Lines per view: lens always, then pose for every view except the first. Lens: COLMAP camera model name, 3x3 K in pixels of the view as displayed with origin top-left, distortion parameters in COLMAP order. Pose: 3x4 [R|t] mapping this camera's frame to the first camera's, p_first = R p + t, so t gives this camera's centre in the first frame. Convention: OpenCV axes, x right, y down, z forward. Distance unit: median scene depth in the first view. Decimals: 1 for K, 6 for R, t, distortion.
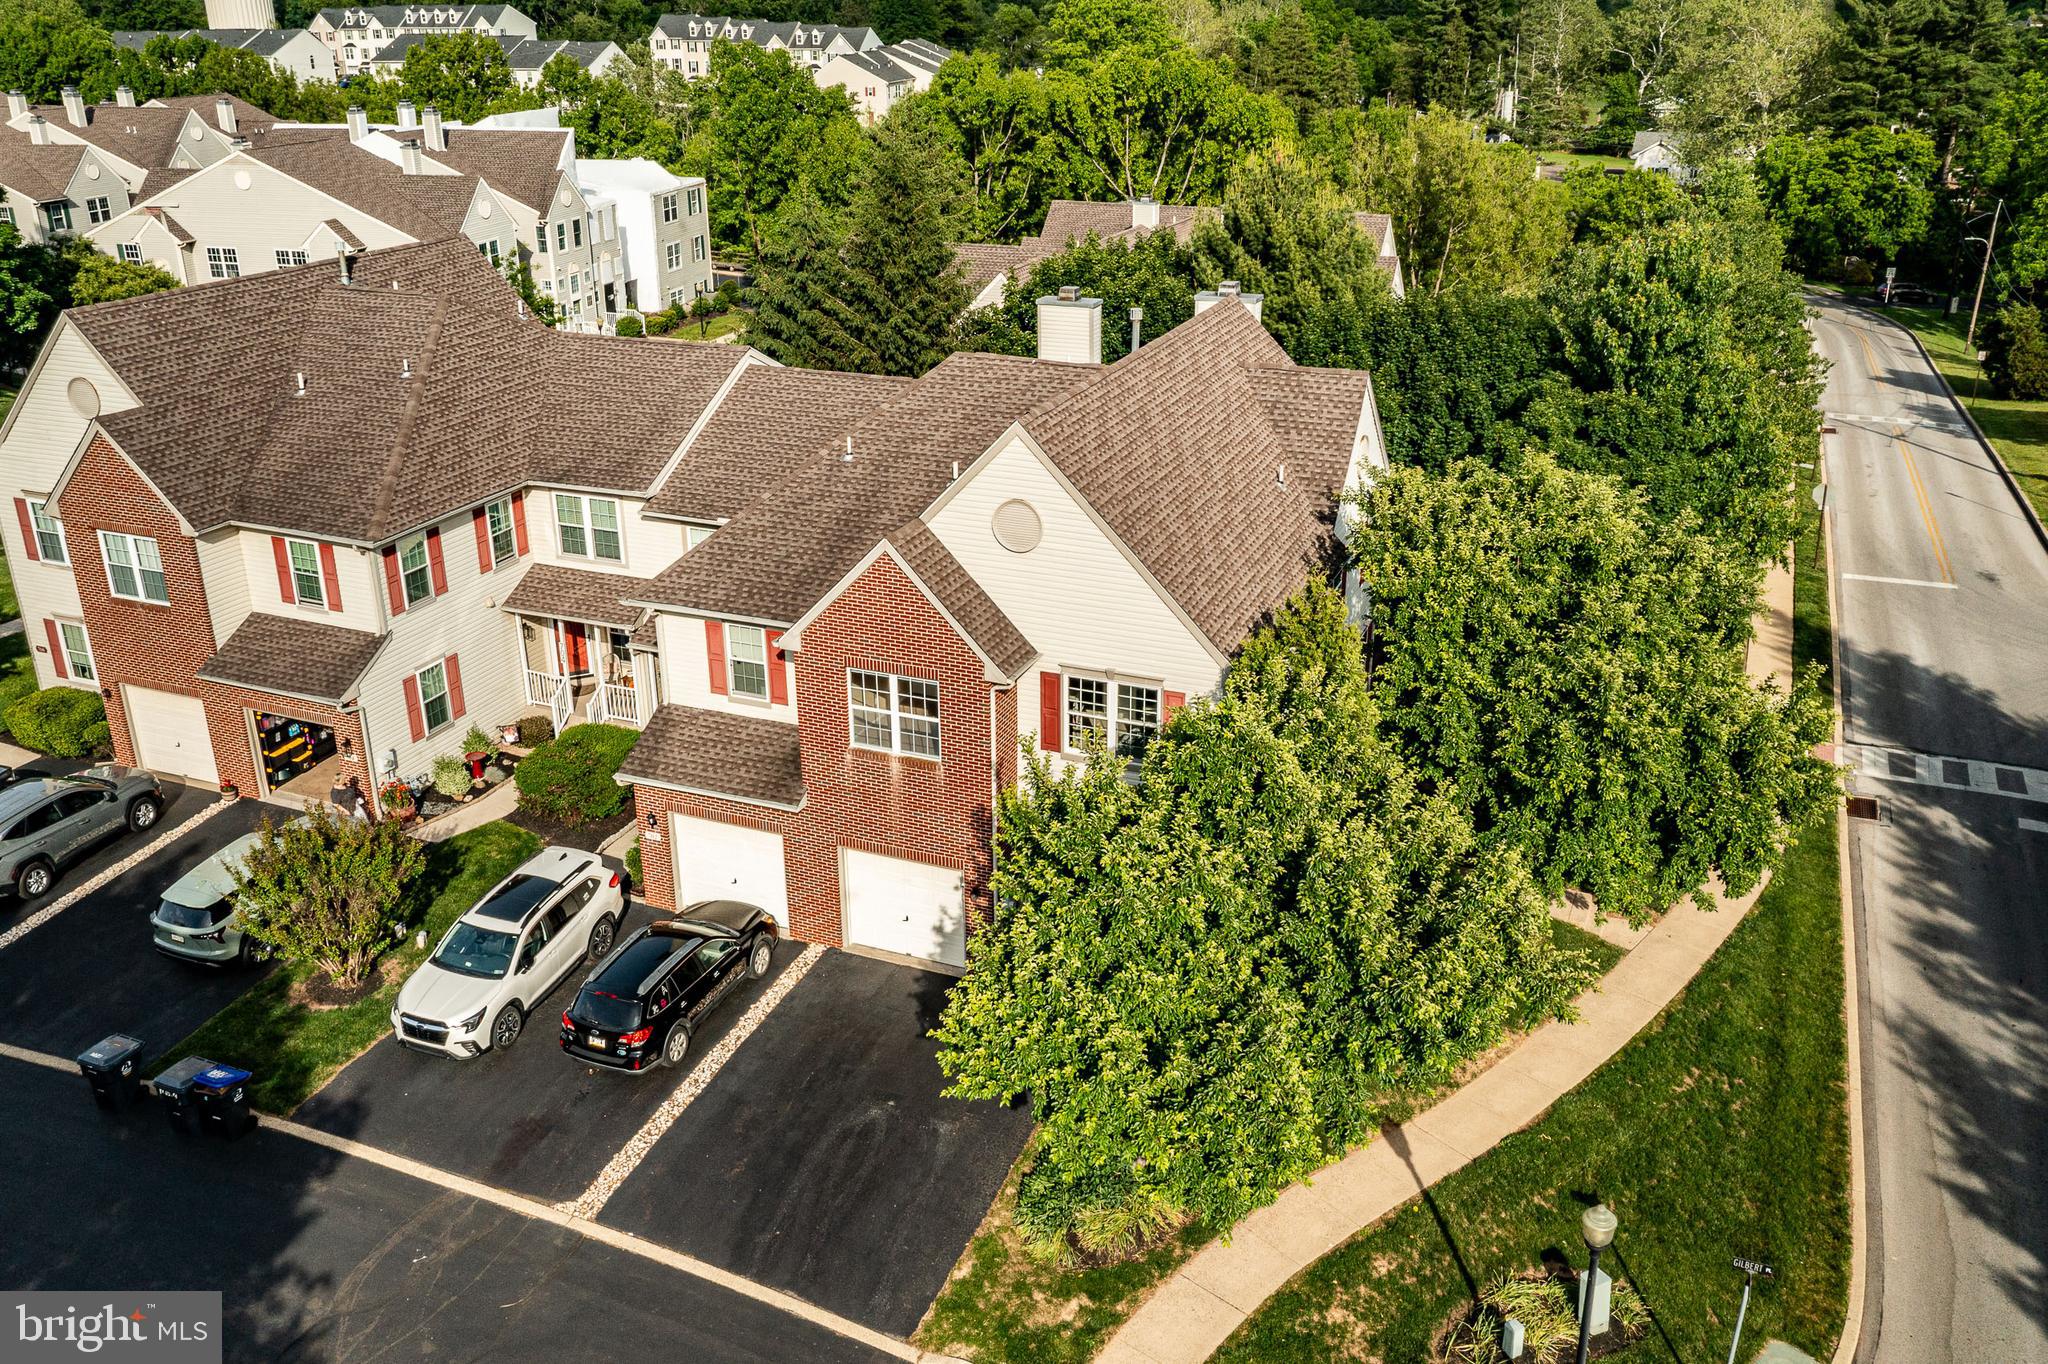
lens RADIAL K [[1671.1, 0, 1024.0], [0, 1671.1, 682.0], [0, 0, 1]] dist [-0.004410, -0.002390]
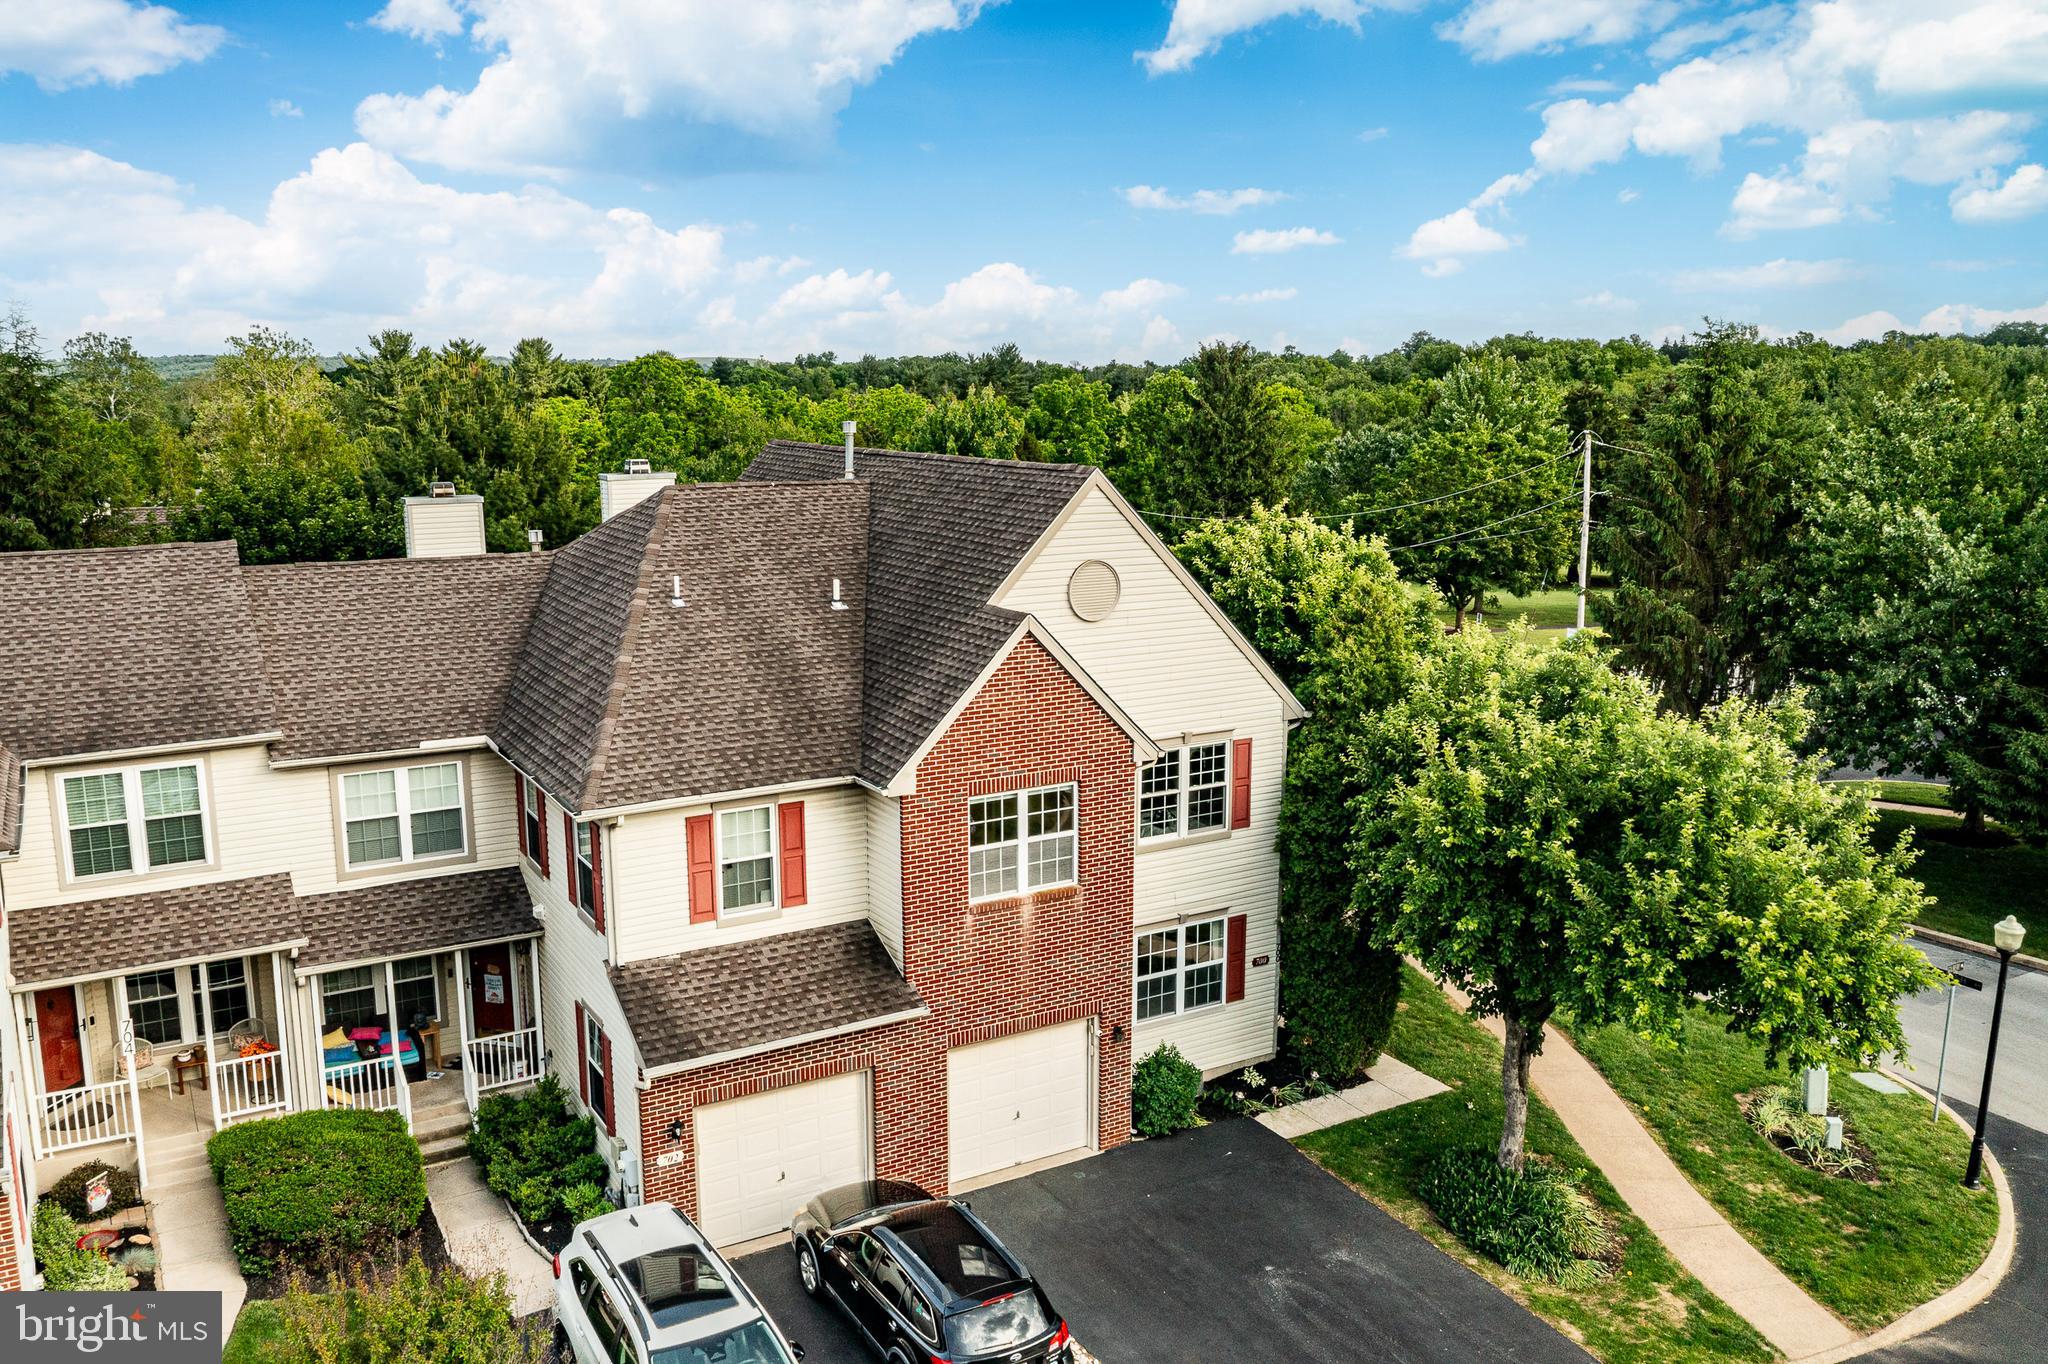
lens RADIAL K [[1609.4, 0, 1021.2], [0, 1609.4, 726.3], [0, 0, 1]] dist [-0.013718, 0.000292]
pose [[0.594989, -0.159663, 0.787716, -0.586147], [0.307110, 0.950865, -0.039239, -0.003361], [-0.742746, 0.265262, 0.614788, 0.440126]]
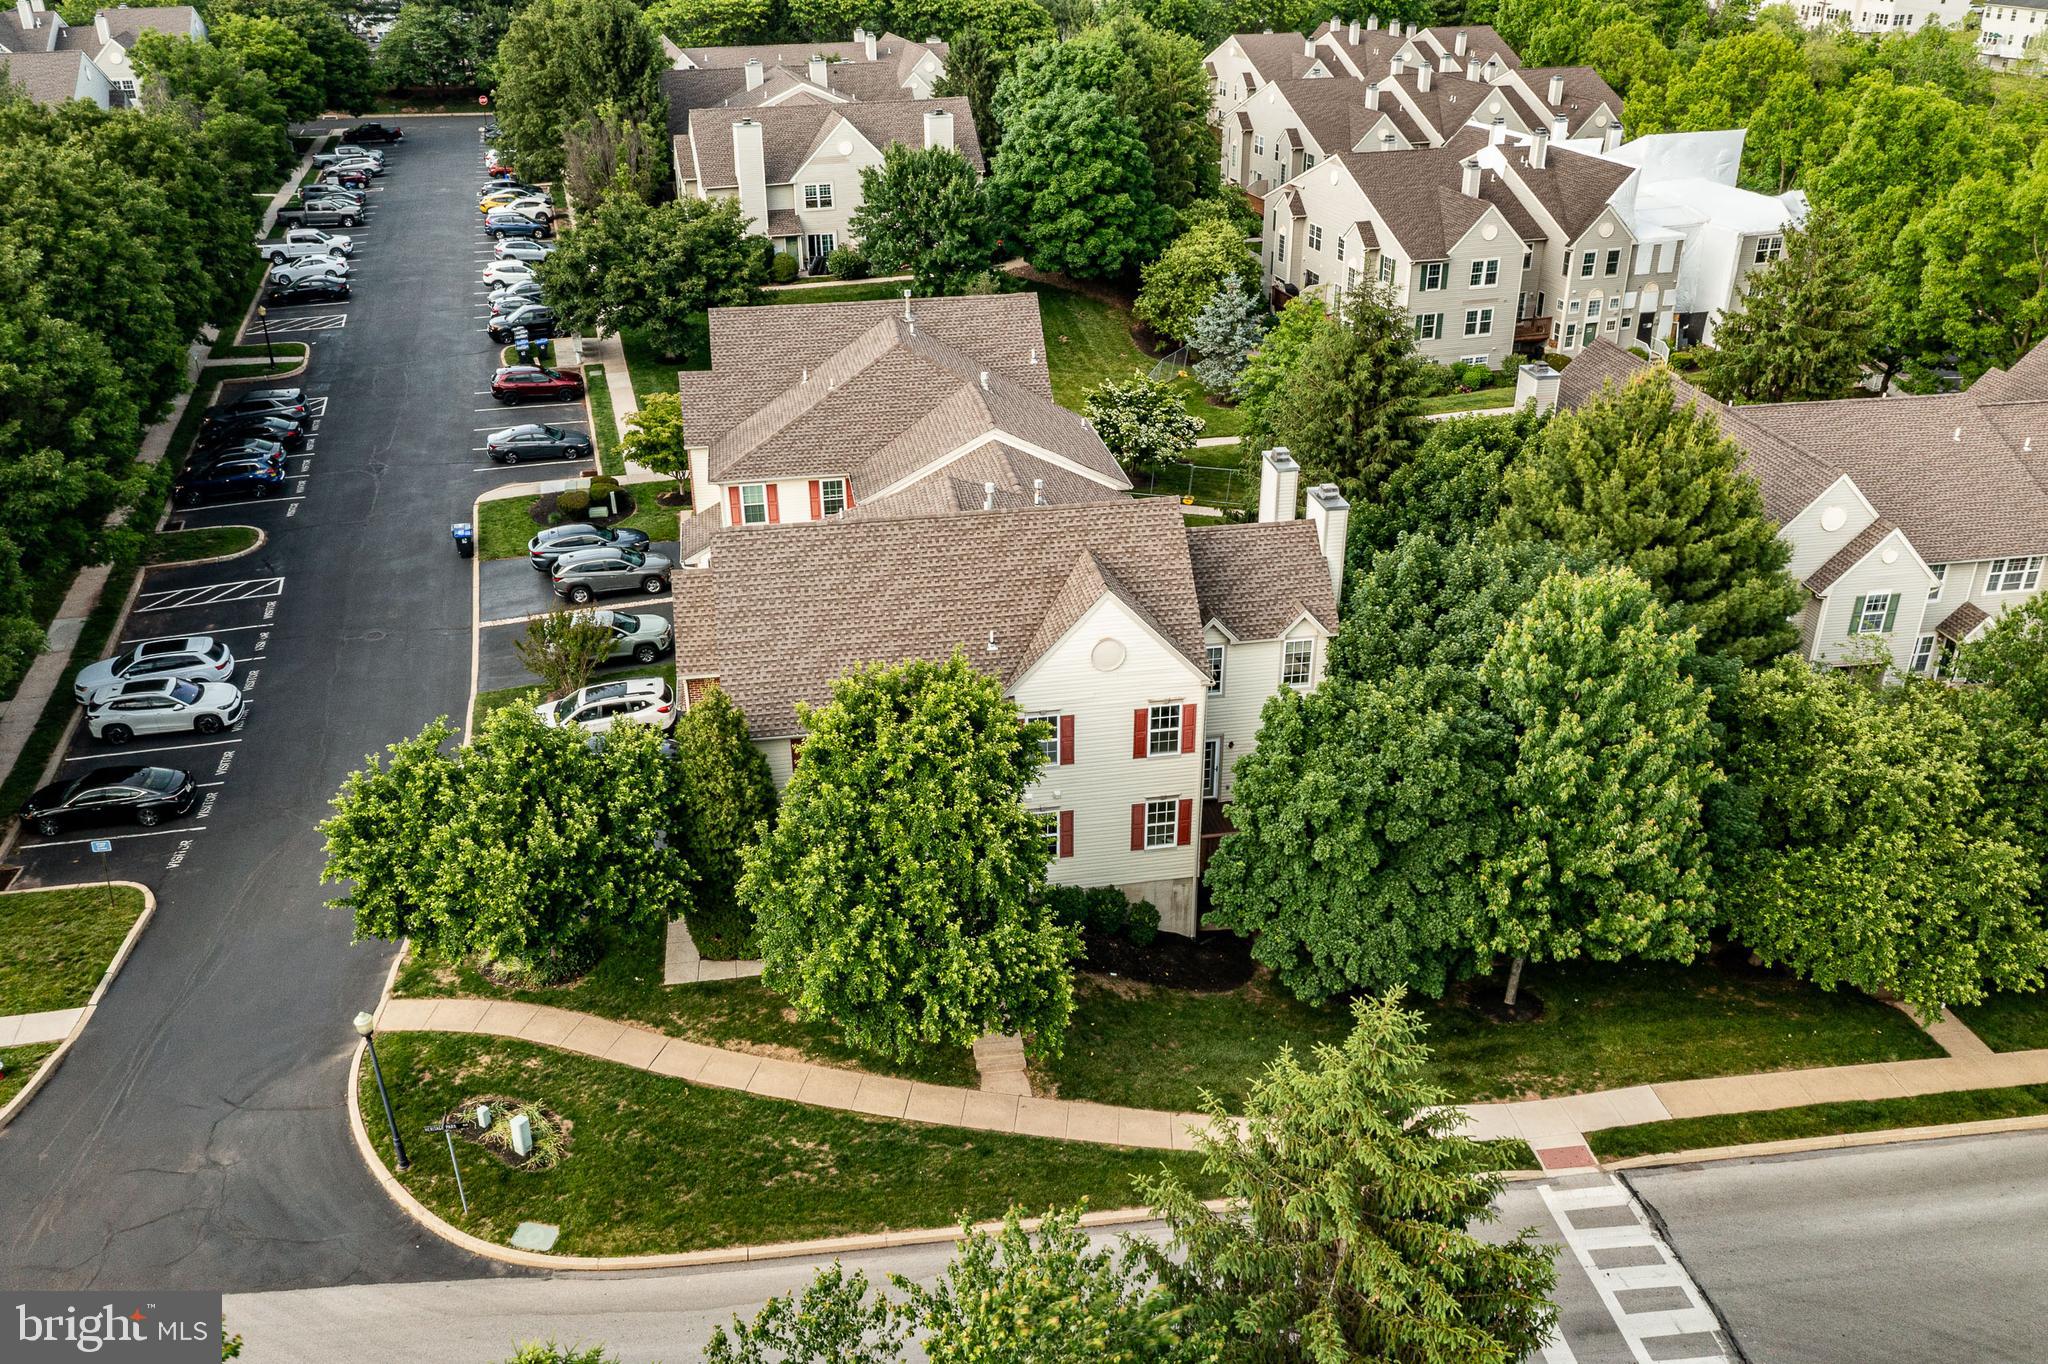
lens RADIAL K [[1609.4, 0, 1021.2], [0, 1609.4, 726.3], [0, 0, 1]] dist [-0.013718, 0.000292]
pose [[0.536224, 0.406337, -0.739833, 1.075723], [-0.323309, 0.908530, 0.264659, -0.383961], [0.779702, 0.097278, 0.618548, 0.240486]]
